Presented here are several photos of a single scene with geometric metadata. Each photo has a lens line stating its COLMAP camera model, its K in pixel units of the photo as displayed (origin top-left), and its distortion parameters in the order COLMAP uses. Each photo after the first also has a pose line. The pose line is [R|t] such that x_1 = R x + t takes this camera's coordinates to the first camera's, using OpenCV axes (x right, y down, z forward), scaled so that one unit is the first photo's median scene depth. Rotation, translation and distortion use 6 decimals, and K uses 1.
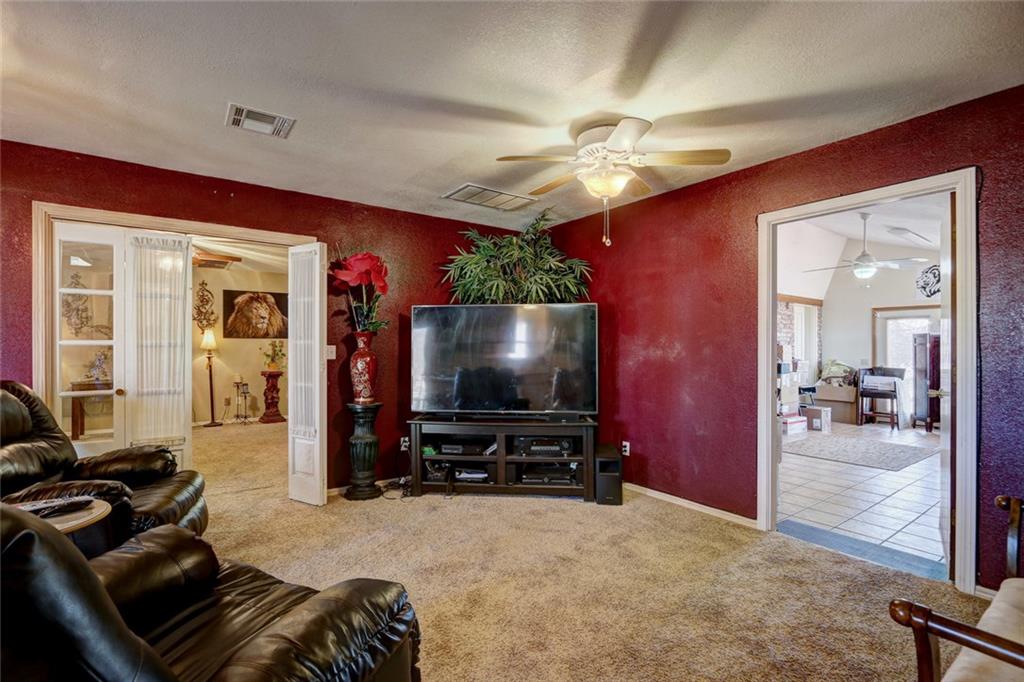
lens RADIAL K [[466.5, 0, 509.4], [0, 466.5, 346.7], [0, 0, 1]] dist [-0.012052, -0.001033]
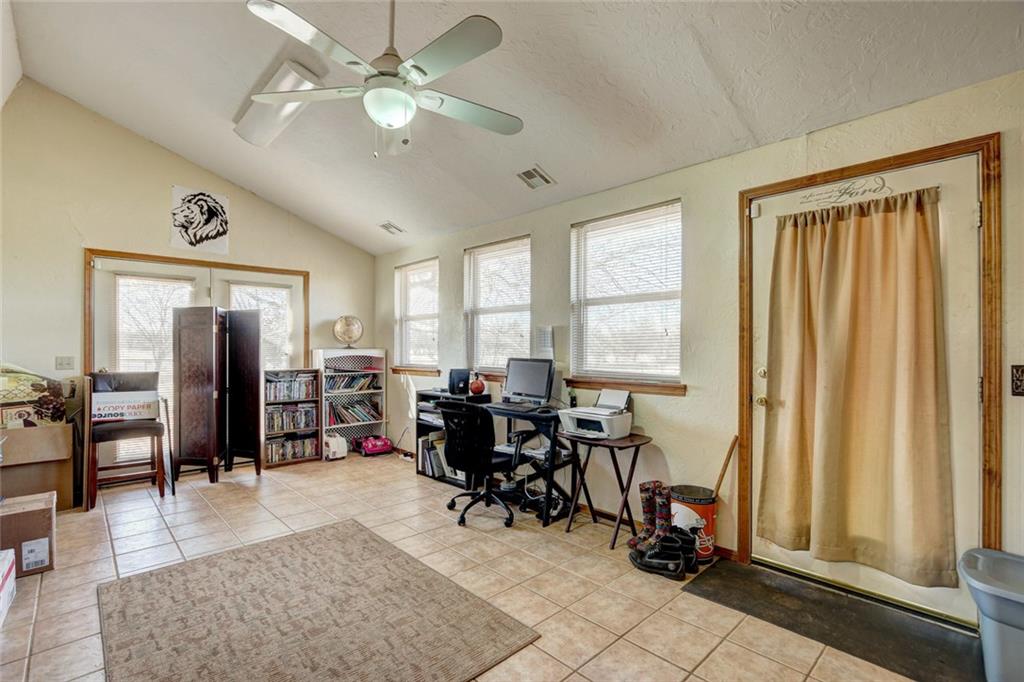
lens RADIAL K [[466.5, 0, 504.6], [0, 466.5, 346.6], [0, 0, 1]] dist [-0.012052, -0.001033]
pose [[-0.118631, -0.003274, 0.992933, 0.283452], [-0.004655, 0.999985, 0.002742, 0.014761], [-0.992928, -0.004297, -0.118644, 0.668843]]
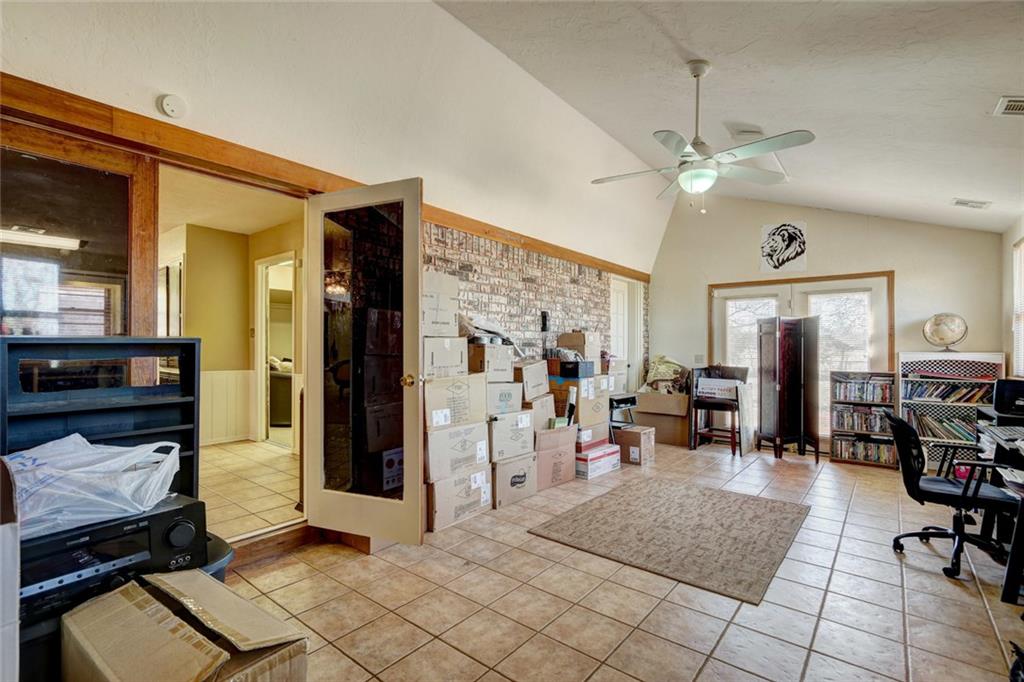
lens RADIAL K [[466.5, 0, 508.1], [0, 466.5, 345.6], [0, 0, 1]] dist [-0.012052, -0.001033]
pose [[0.966126, 0.001630, 0.258064, 0.308312], [-0.001881, 0.999998, 0.000726, 0.013504], [-0.258062, -0.001187, 0.966128, 0.396892]]
